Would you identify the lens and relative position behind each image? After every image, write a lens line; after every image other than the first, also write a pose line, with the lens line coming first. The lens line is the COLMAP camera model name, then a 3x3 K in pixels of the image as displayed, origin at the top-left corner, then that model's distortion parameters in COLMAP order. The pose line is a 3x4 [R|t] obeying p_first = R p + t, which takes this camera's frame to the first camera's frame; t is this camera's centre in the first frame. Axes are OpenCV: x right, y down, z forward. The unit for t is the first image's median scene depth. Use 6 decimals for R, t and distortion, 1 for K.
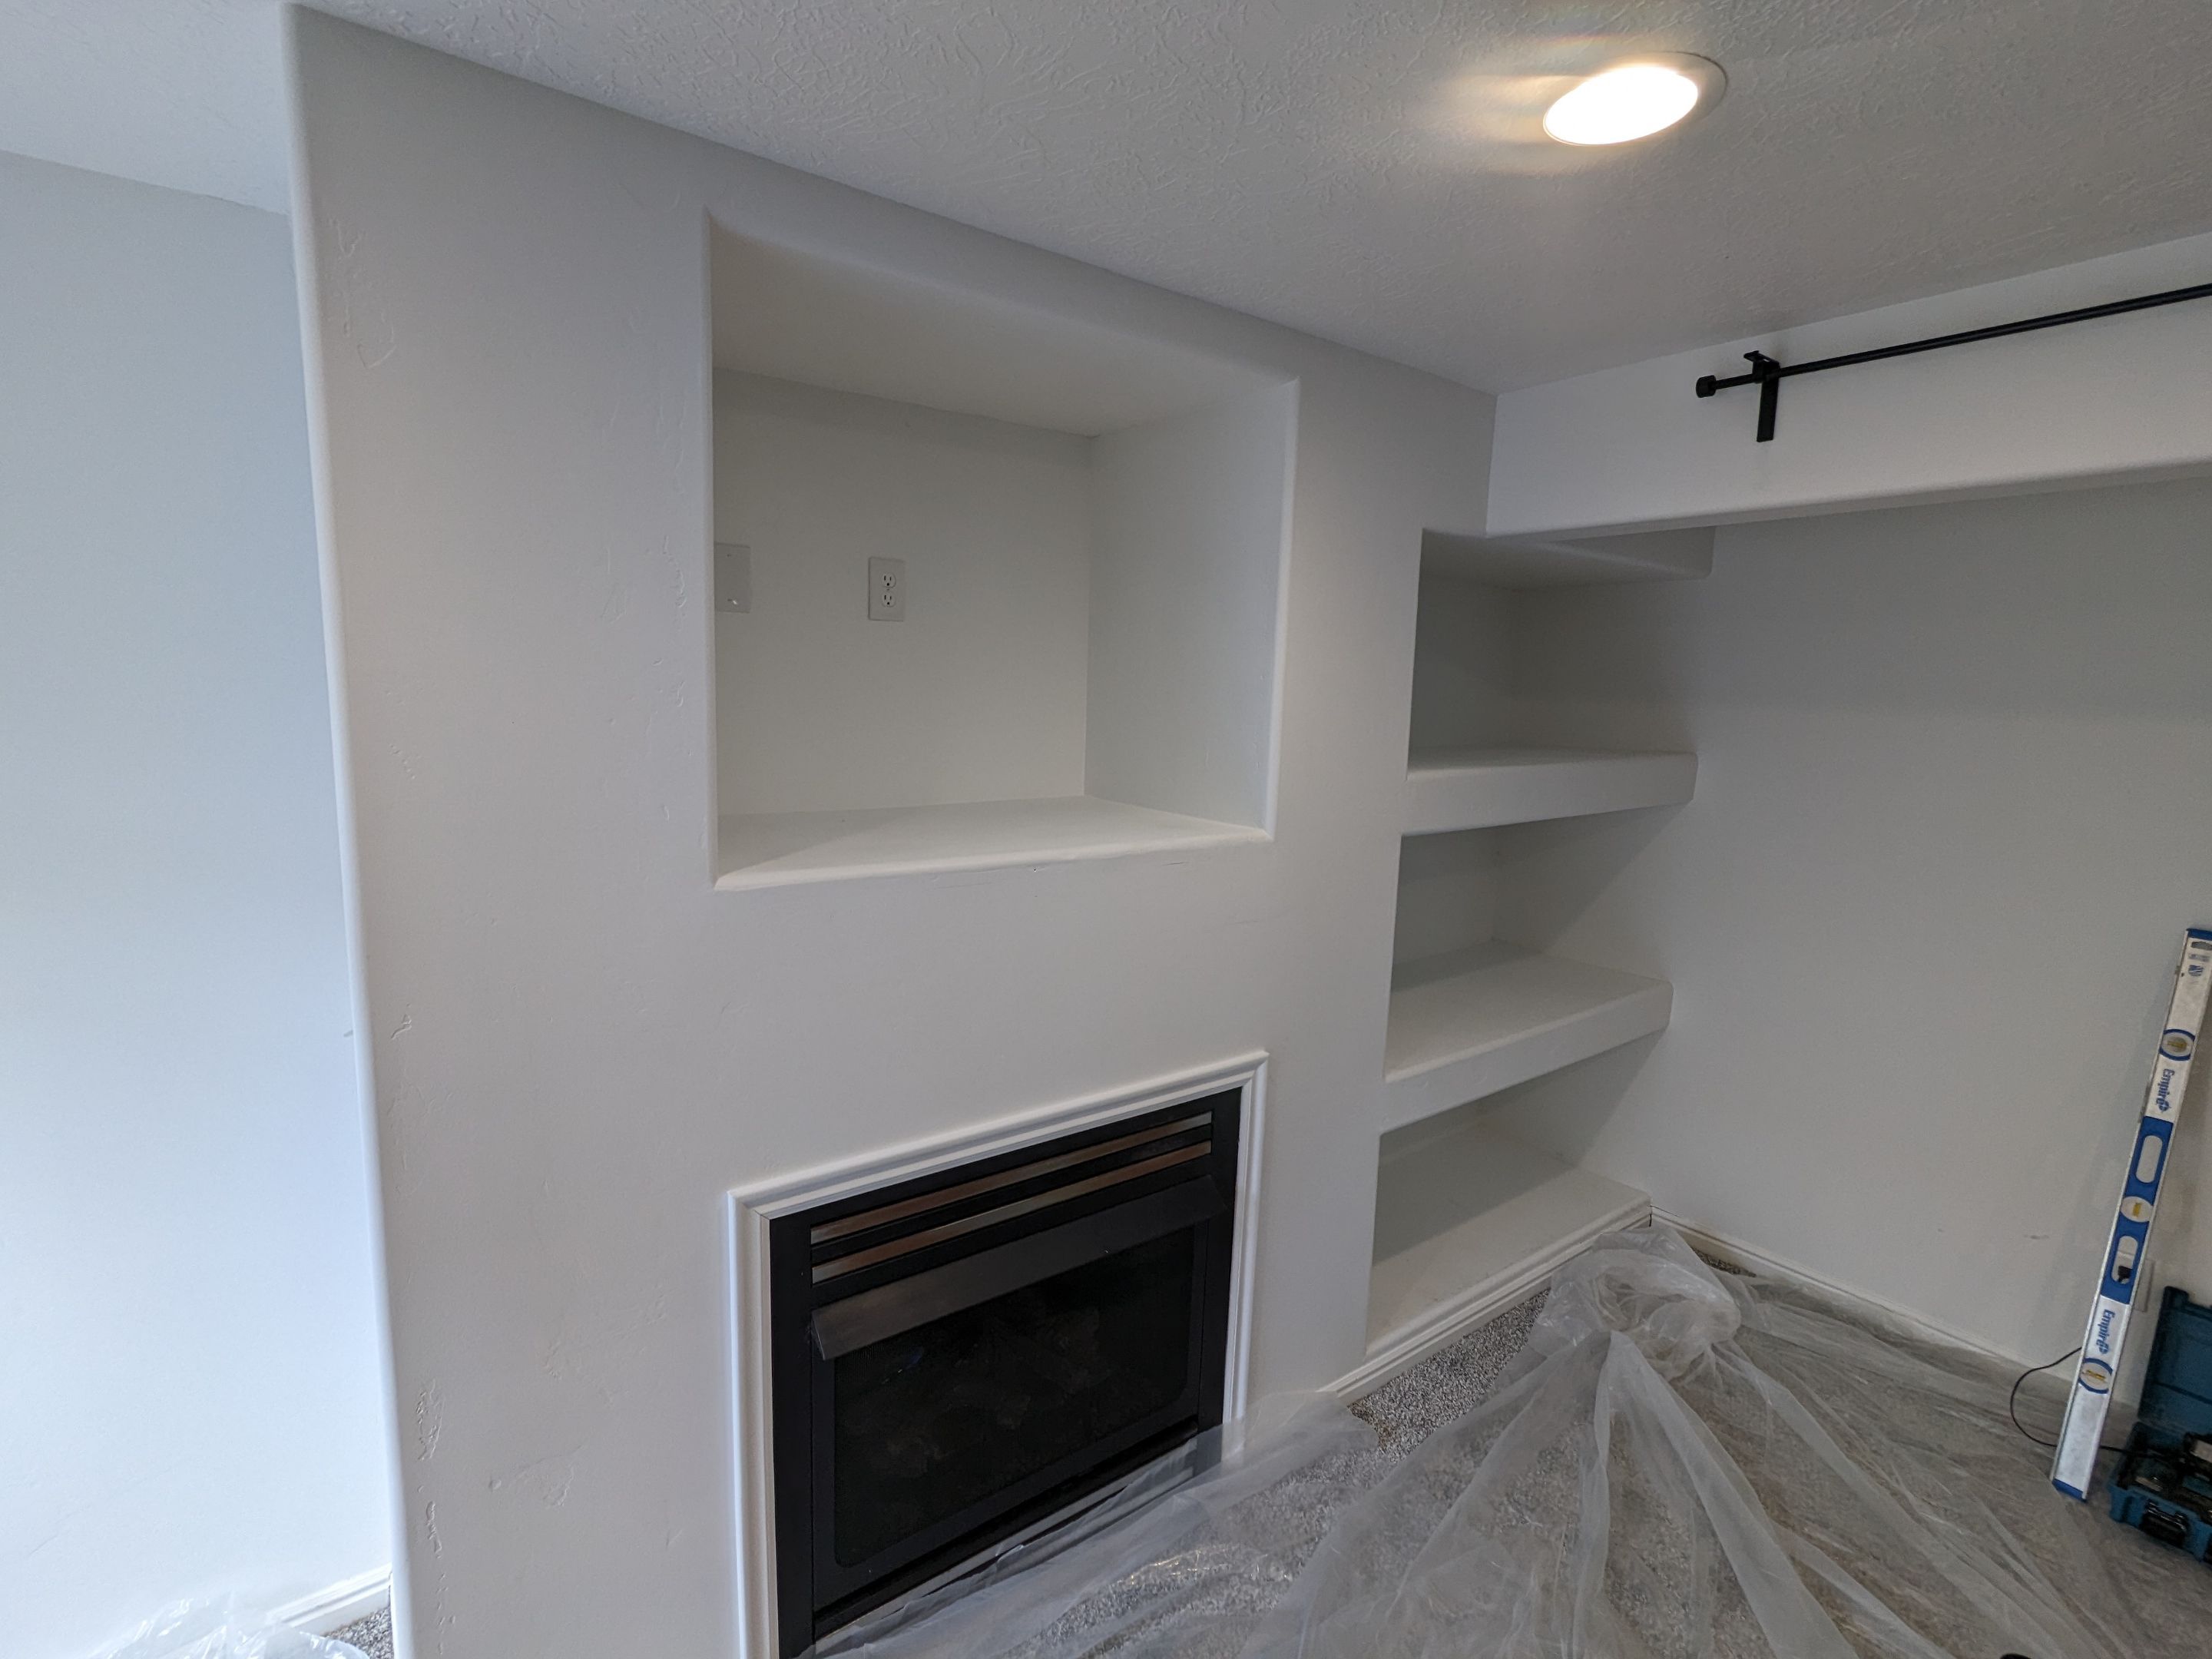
lens RADIAL K [[1043.6, 0, 1104.4], [0, 1043.6, 827.6], [0, 0, 1]] dist [-0.002584, 0.000526]
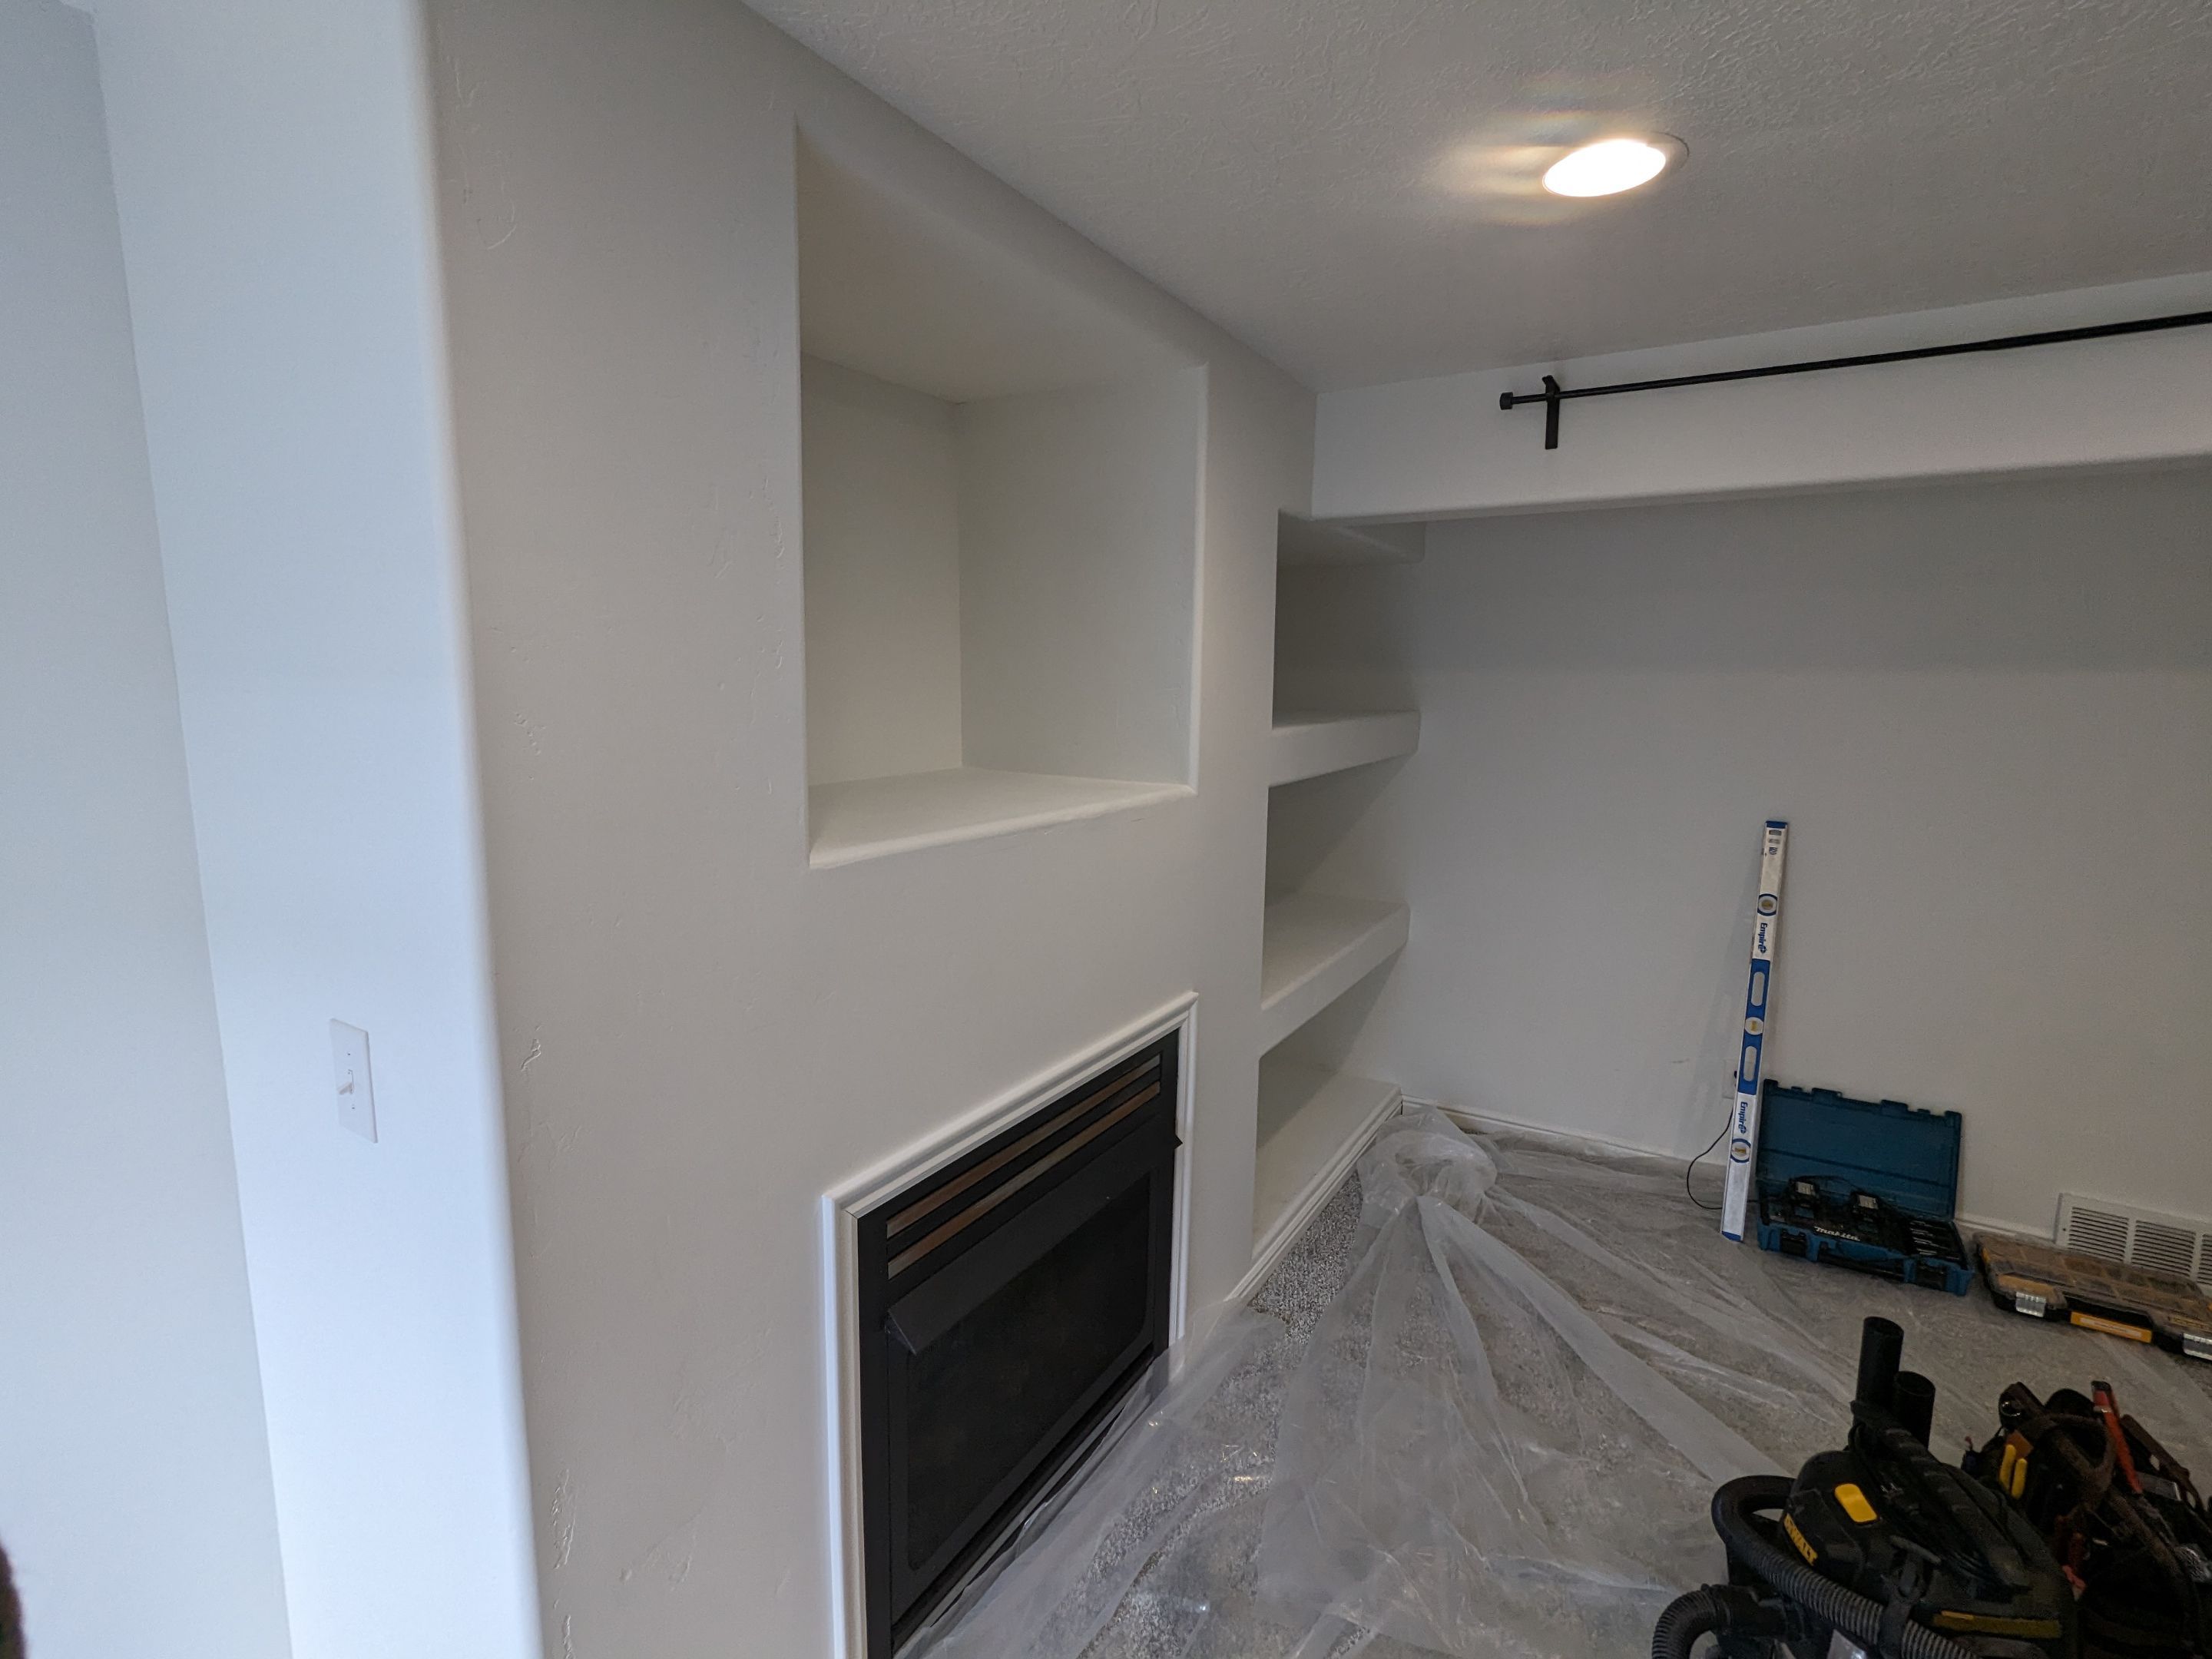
lens RADIAL K [[1043.6, 0, 1104.4], [0, 1043.6, 827.6], [0, 0, 1]] dist [-0.002584, 0.000526]
pose [[0.926786, -0.071108, 0.368798, -0.299301], [0.066672, 0.997467, 0.024776, 0.012101], [-0.369626, 0.001627, 0.929179, 0.032669]]
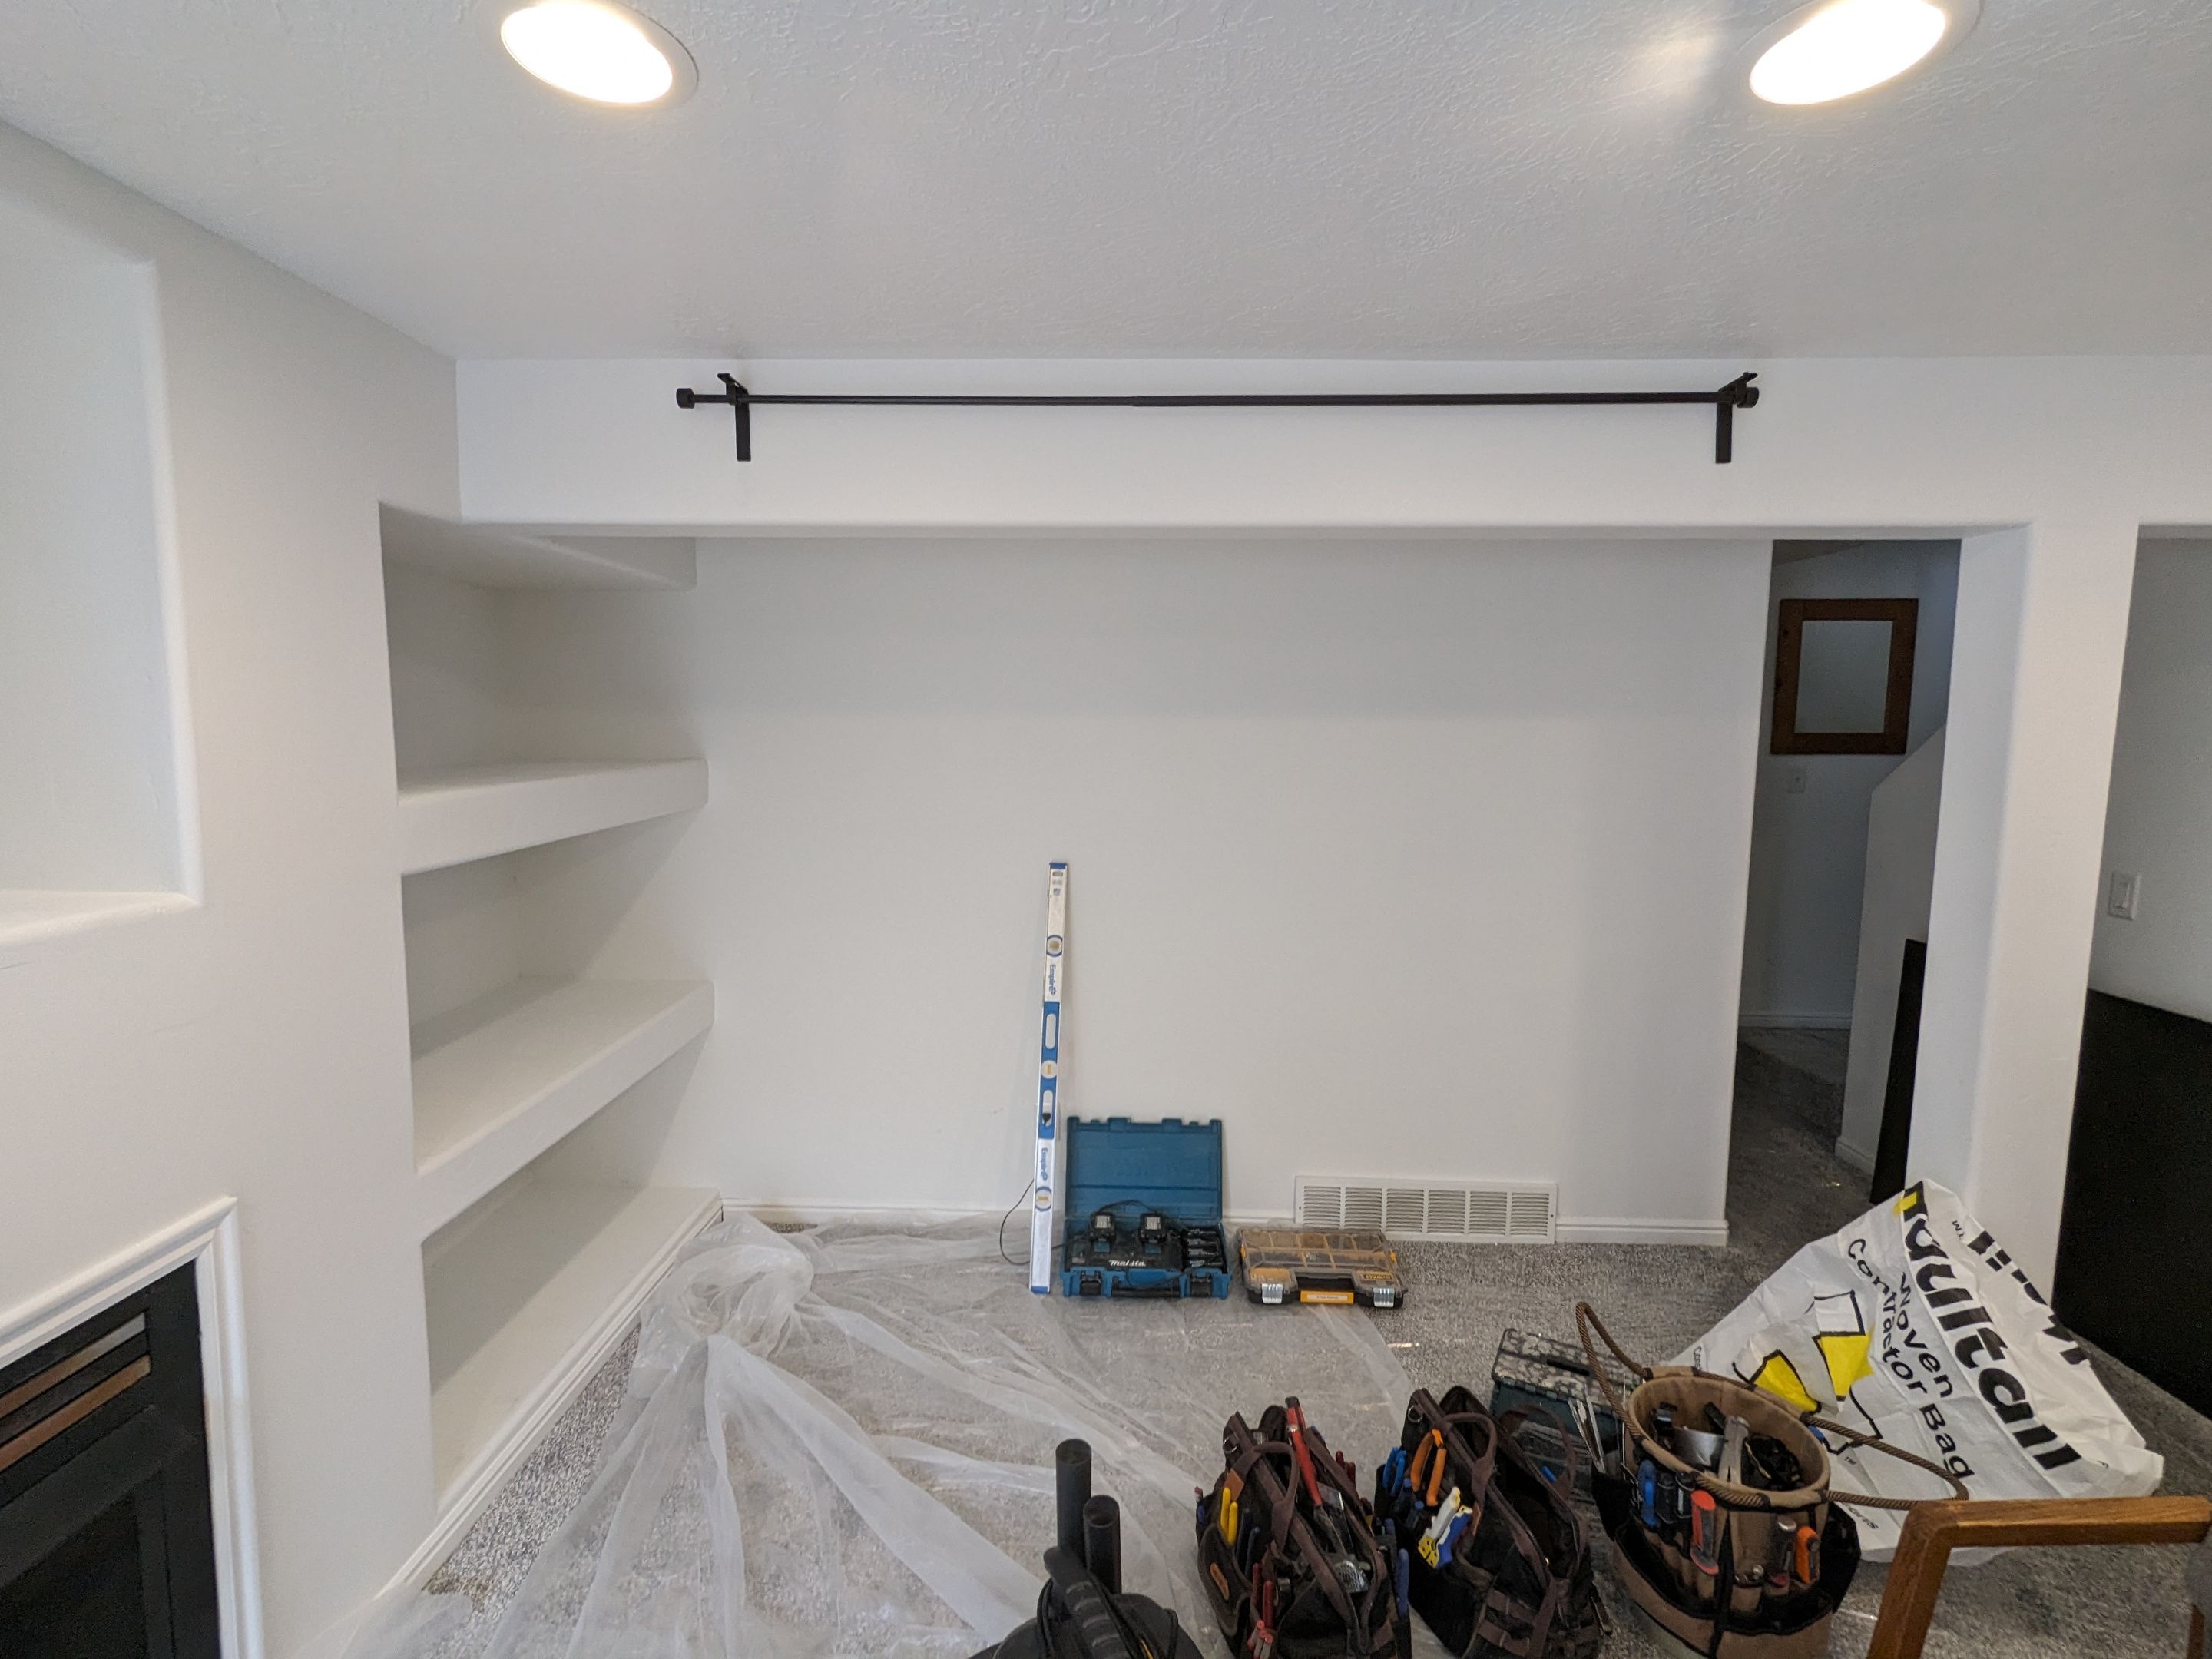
lens RADIAL K [[1043.6, 0, 1104.4], [0, 1043.6, 827.6], [0, 0, 1]] dist [-0.002584, 0.000526]
pose [[0.618710, -0.103437, 0.778781, -0.006602], [0.112840, 0.992716, 0.042205, -0.001780], [-0.777474, 0.061766, 0.625875, 0.058062]]
